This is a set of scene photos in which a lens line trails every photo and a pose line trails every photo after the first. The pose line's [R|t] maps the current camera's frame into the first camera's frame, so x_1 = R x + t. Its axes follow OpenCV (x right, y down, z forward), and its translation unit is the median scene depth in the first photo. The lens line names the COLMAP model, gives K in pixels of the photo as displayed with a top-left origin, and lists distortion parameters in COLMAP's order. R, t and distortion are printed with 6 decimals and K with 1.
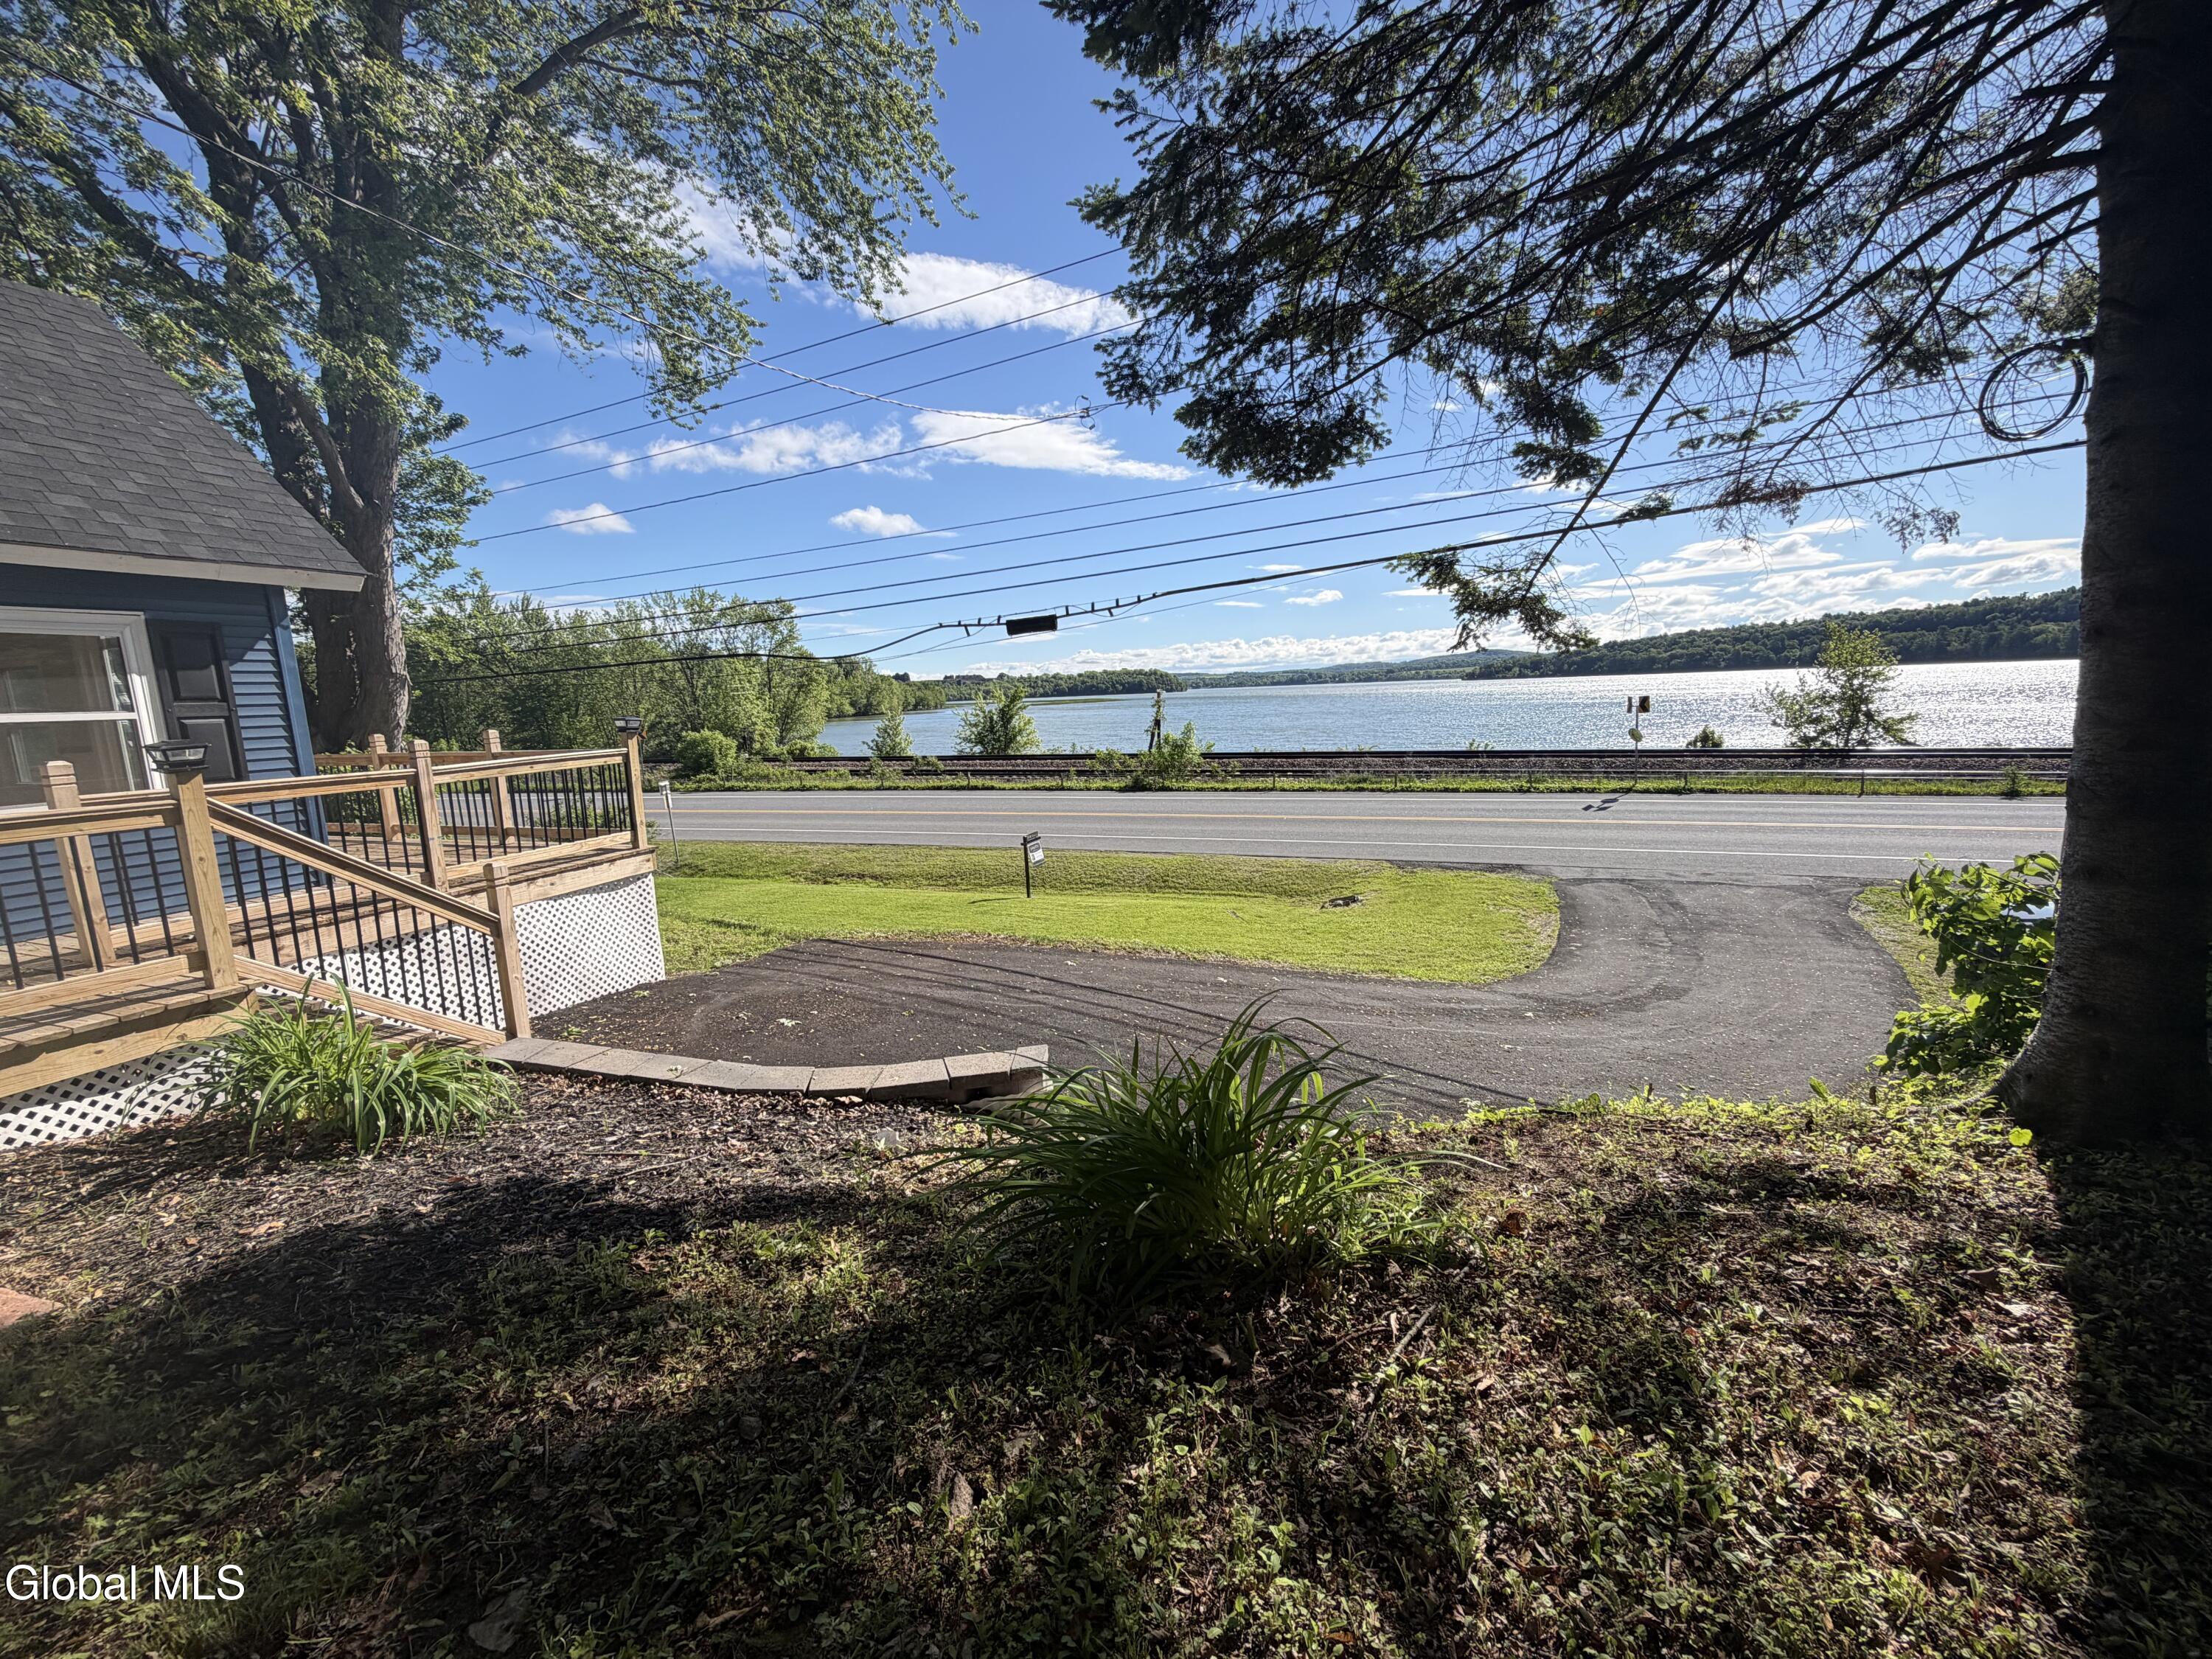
lens RADIAL K [[883.9, 0, 1099.4], [0, 883.9, 824.9], [0, 0, 1]] dist [0.001839, -0.000035]
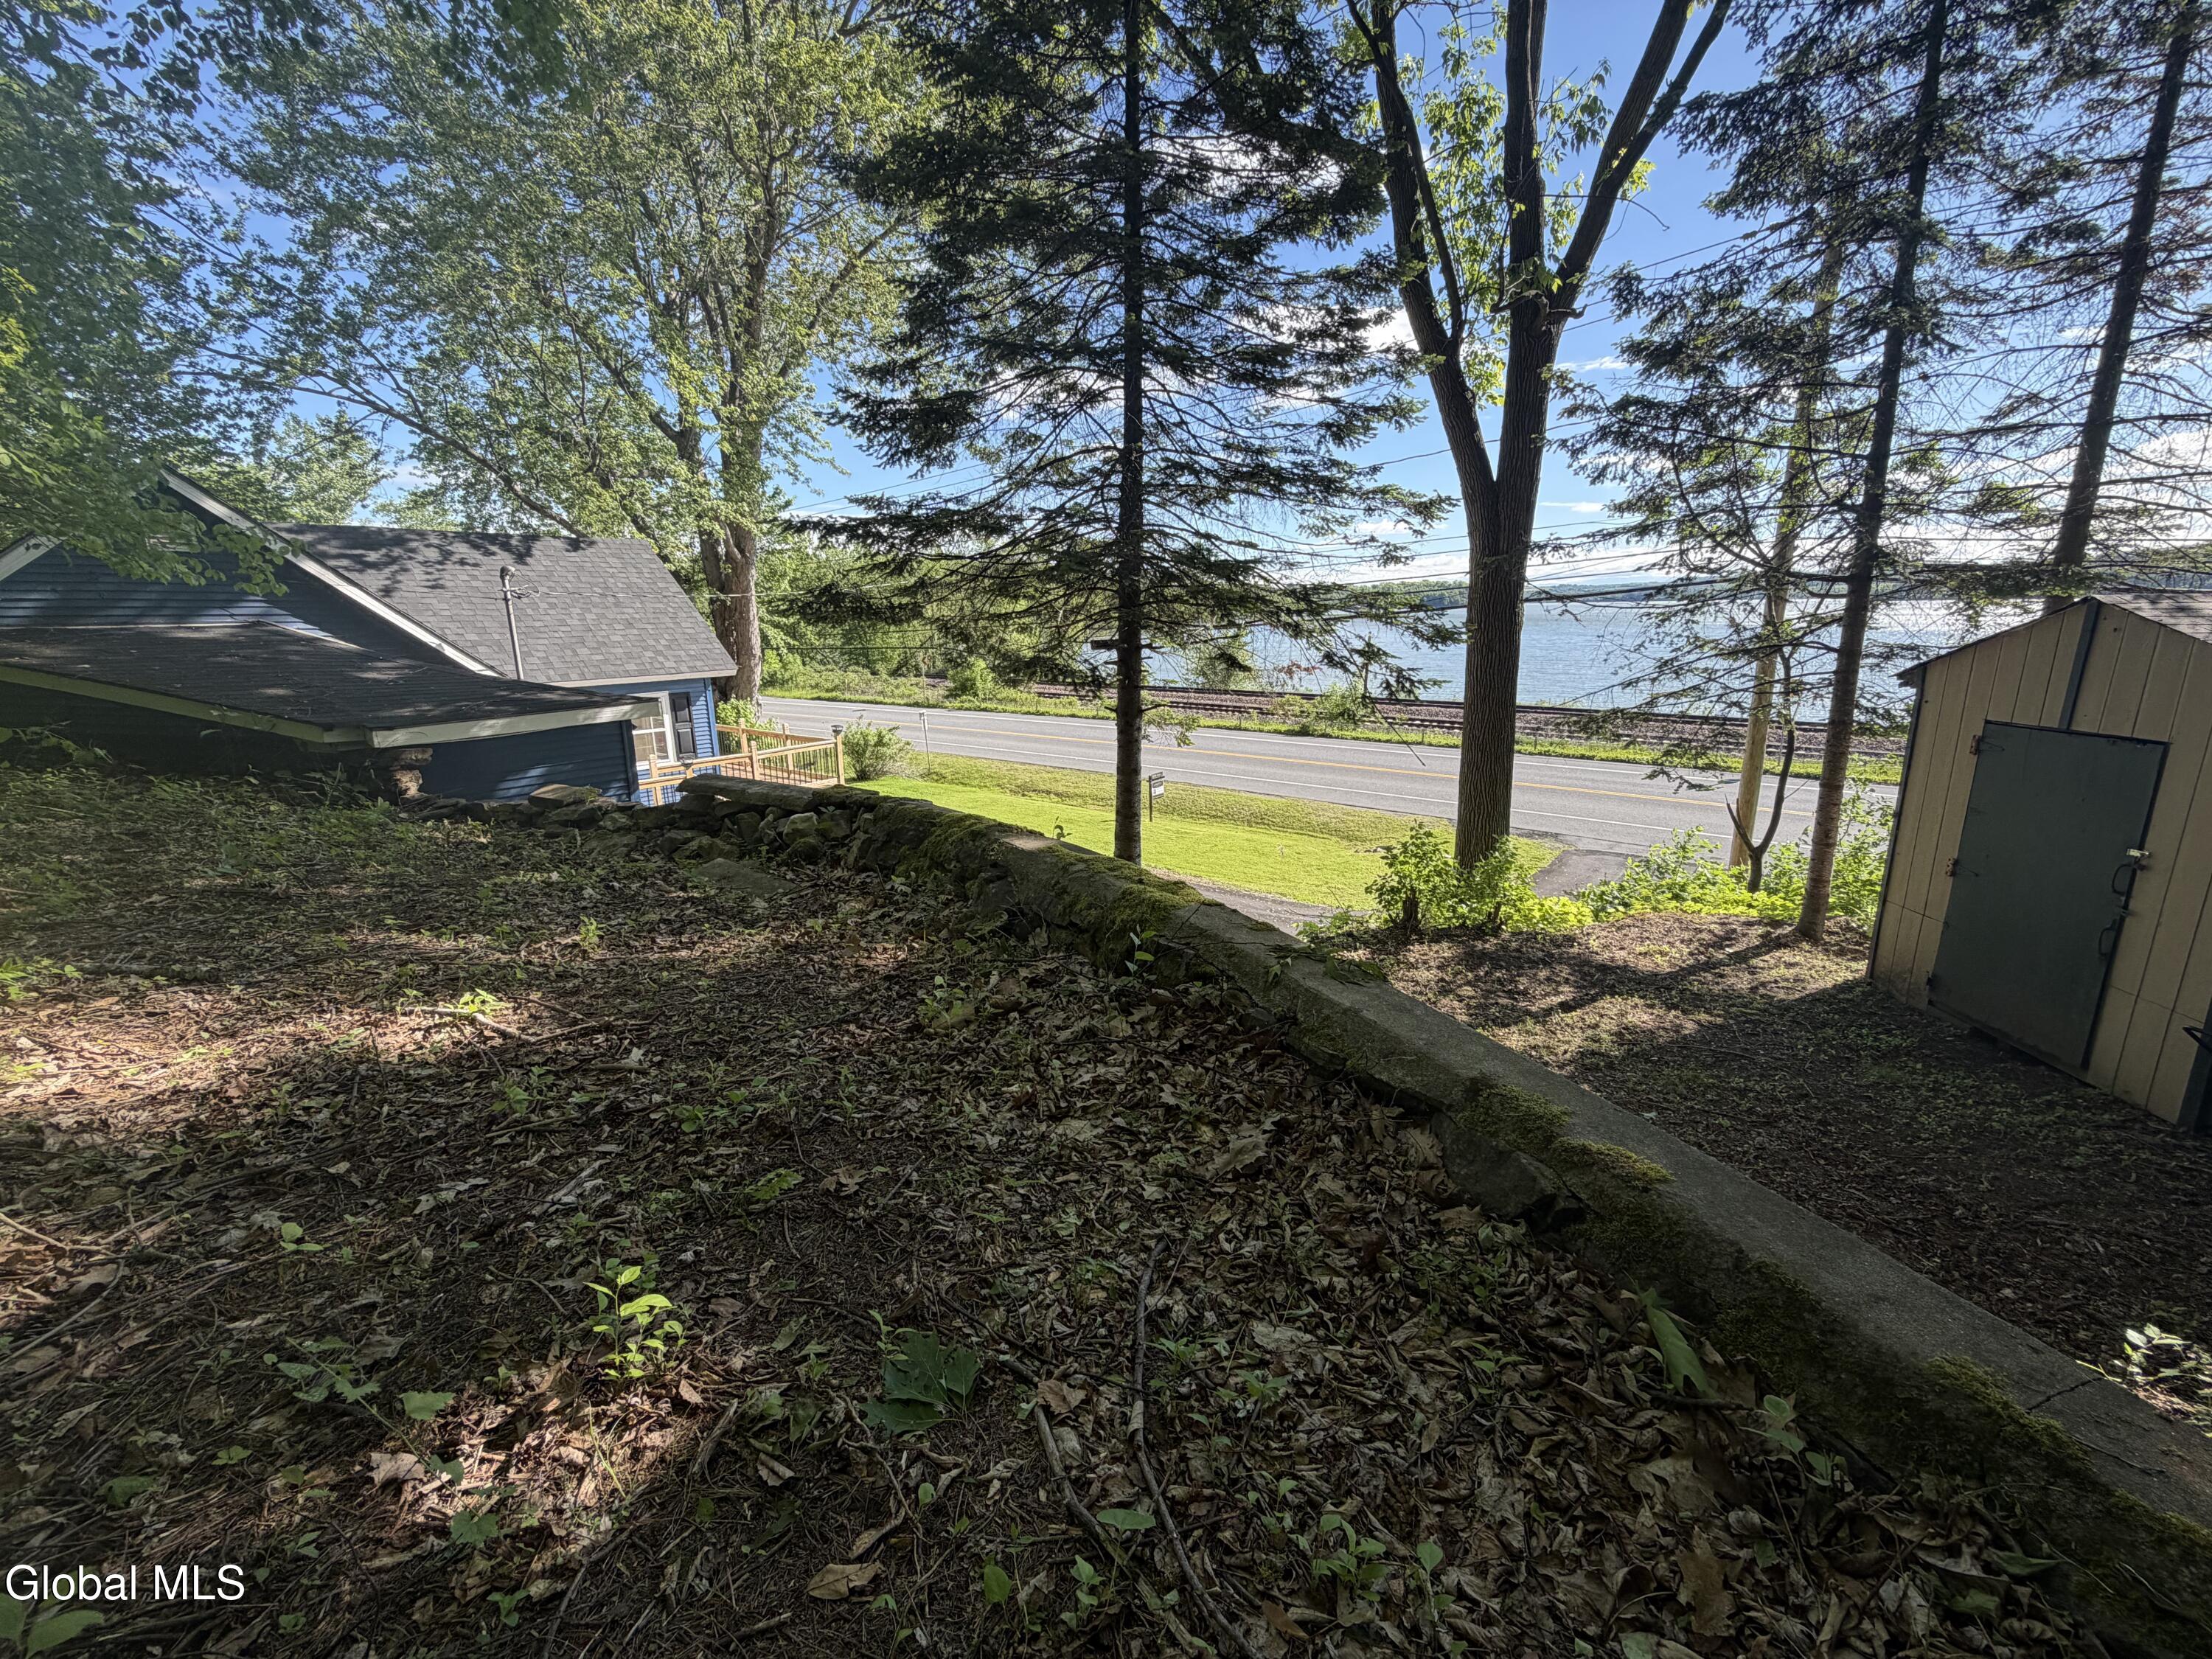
lens RADIAL K [[883.9, 0, 1099.4], [0, 883.9, 824.9], [0, 0, 1]] dist [0.001839, -0.000035]
pose [[0.950424, 0.095486, -0.295932, 0.241026], [-0.065762, 0.991882, 0.108840, -0.052503], [0.303922, -0.083983, 0.948988, -0.285605]]
